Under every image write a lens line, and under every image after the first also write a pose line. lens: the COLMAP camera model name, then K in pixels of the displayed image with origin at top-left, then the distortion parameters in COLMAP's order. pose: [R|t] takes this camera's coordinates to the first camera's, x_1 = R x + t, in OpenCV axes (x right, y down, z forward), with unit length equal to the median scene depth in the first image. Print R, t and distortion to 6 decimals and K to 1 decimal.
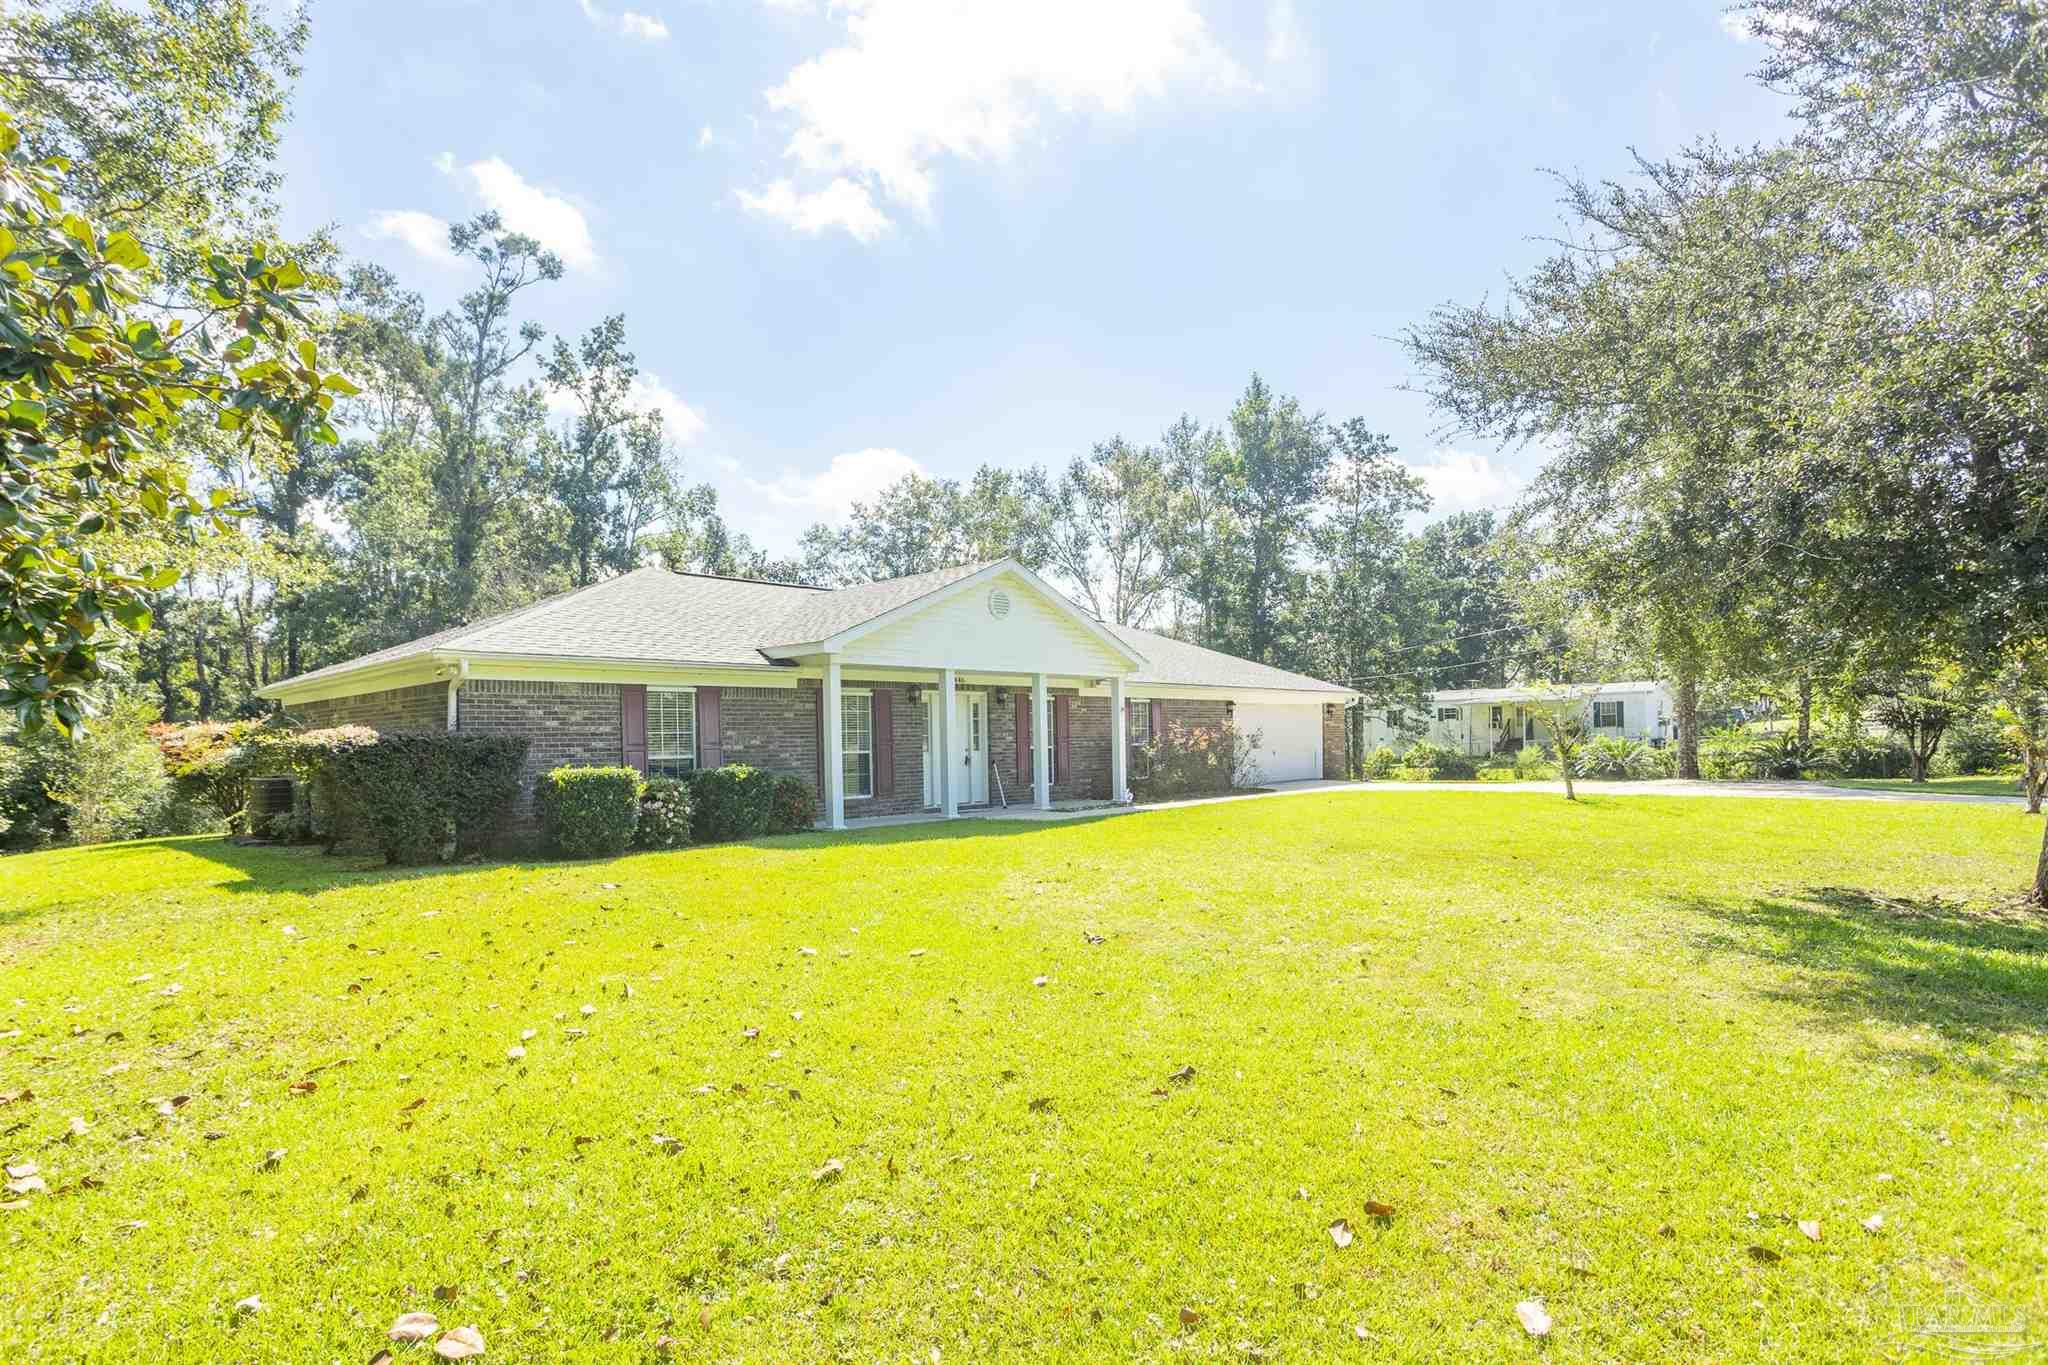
lens RADIAL K [[1060.7, 0, 918.1], [0, 1060.7, 714.9], [0, 0, 1]] dist [-0.000043, 0.000000]
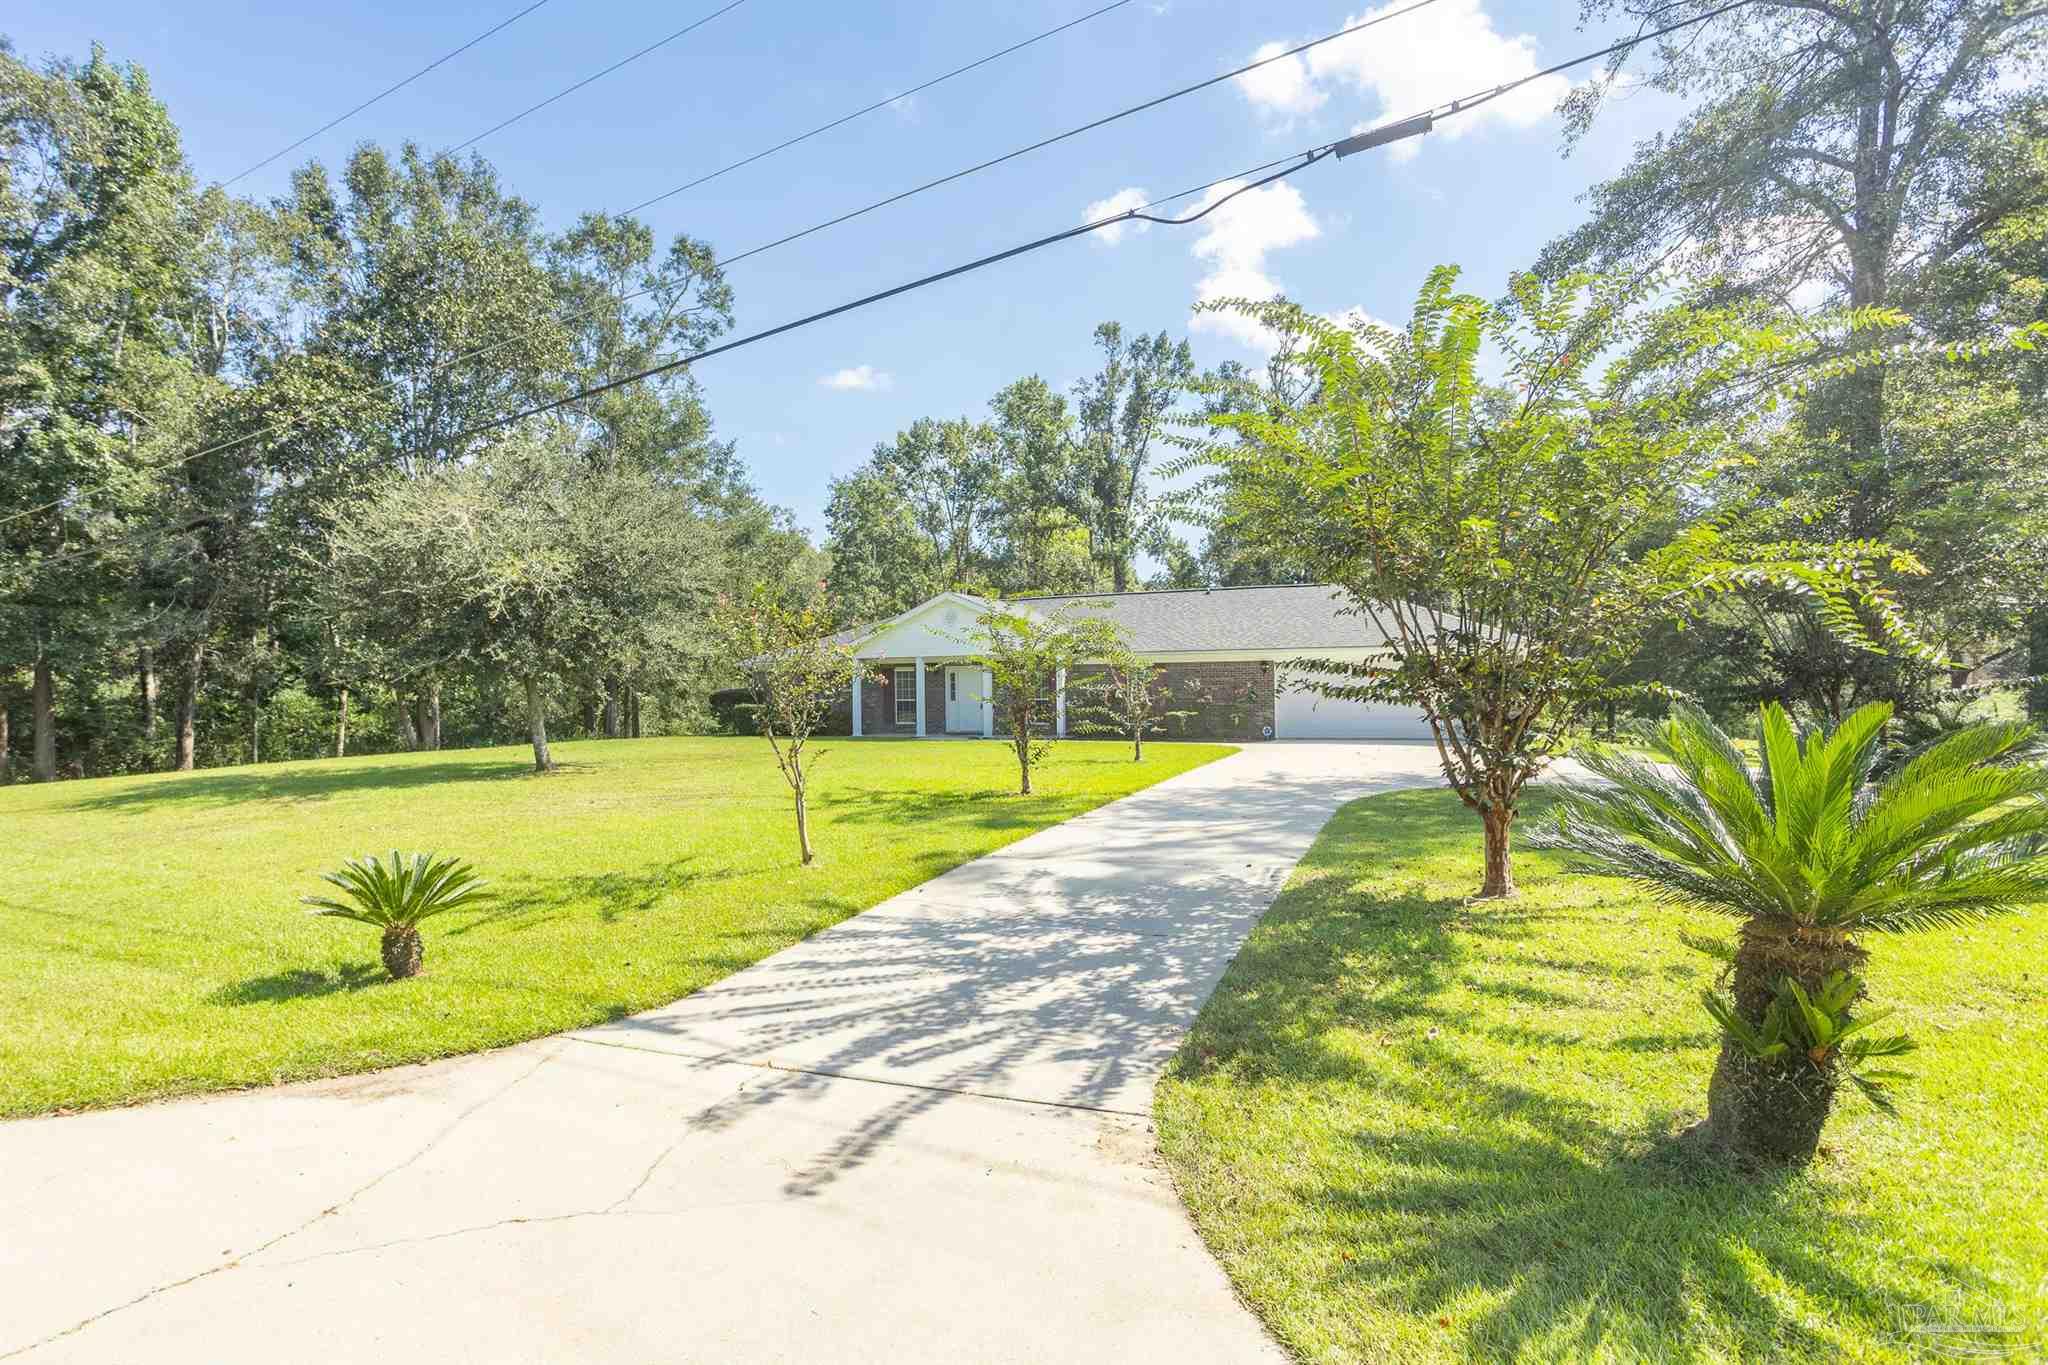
lens RADIAL K [[942.2, 0, 991.8], [0, 942.2, 675.4], [0, 0, 1]] dist [0.001041, 0.000368]
pose [[0.376693, 0.002794, -0.926334, 1.329415], [0.030164, 0.999428, 0.015280, -0.025967], [0.925847, -0.033698, 0.376394, 0.407303]]
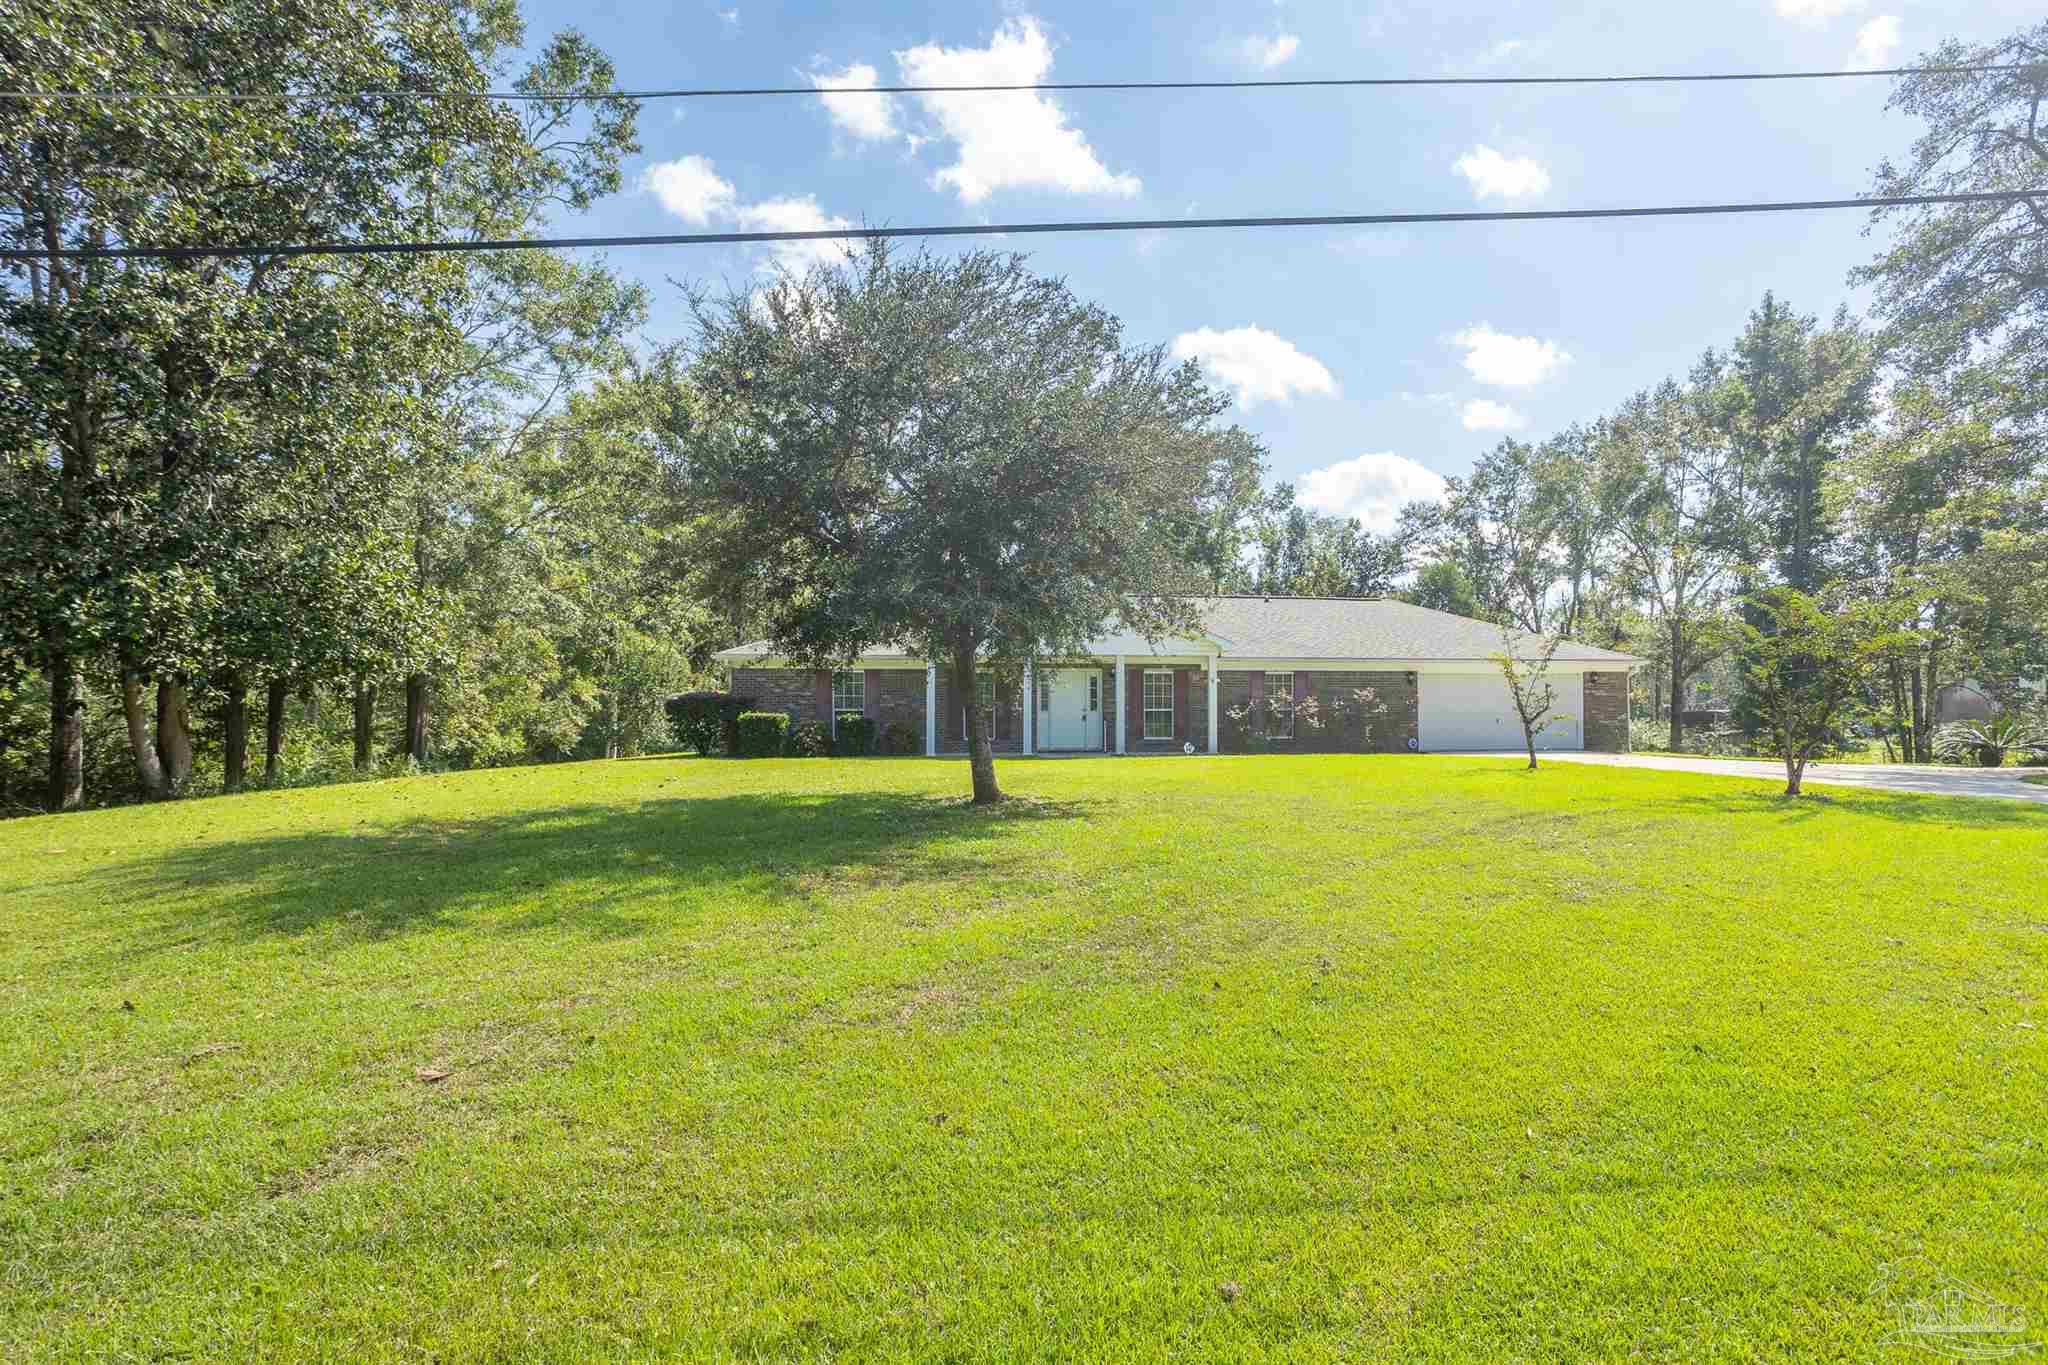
lens RADIAL K [[991.0, 0, 1024.0], [0, 991.0, 682.5], [0, 0, 1]] dist [-0.000595, 0.000090]
pose [[0.783772, 0.000977, -0.621048, 0.731173], [0.001375, 0.999994, 0.003309, -0.007375], [0.621047, -0.003447, 0.783766, -0.072759]]
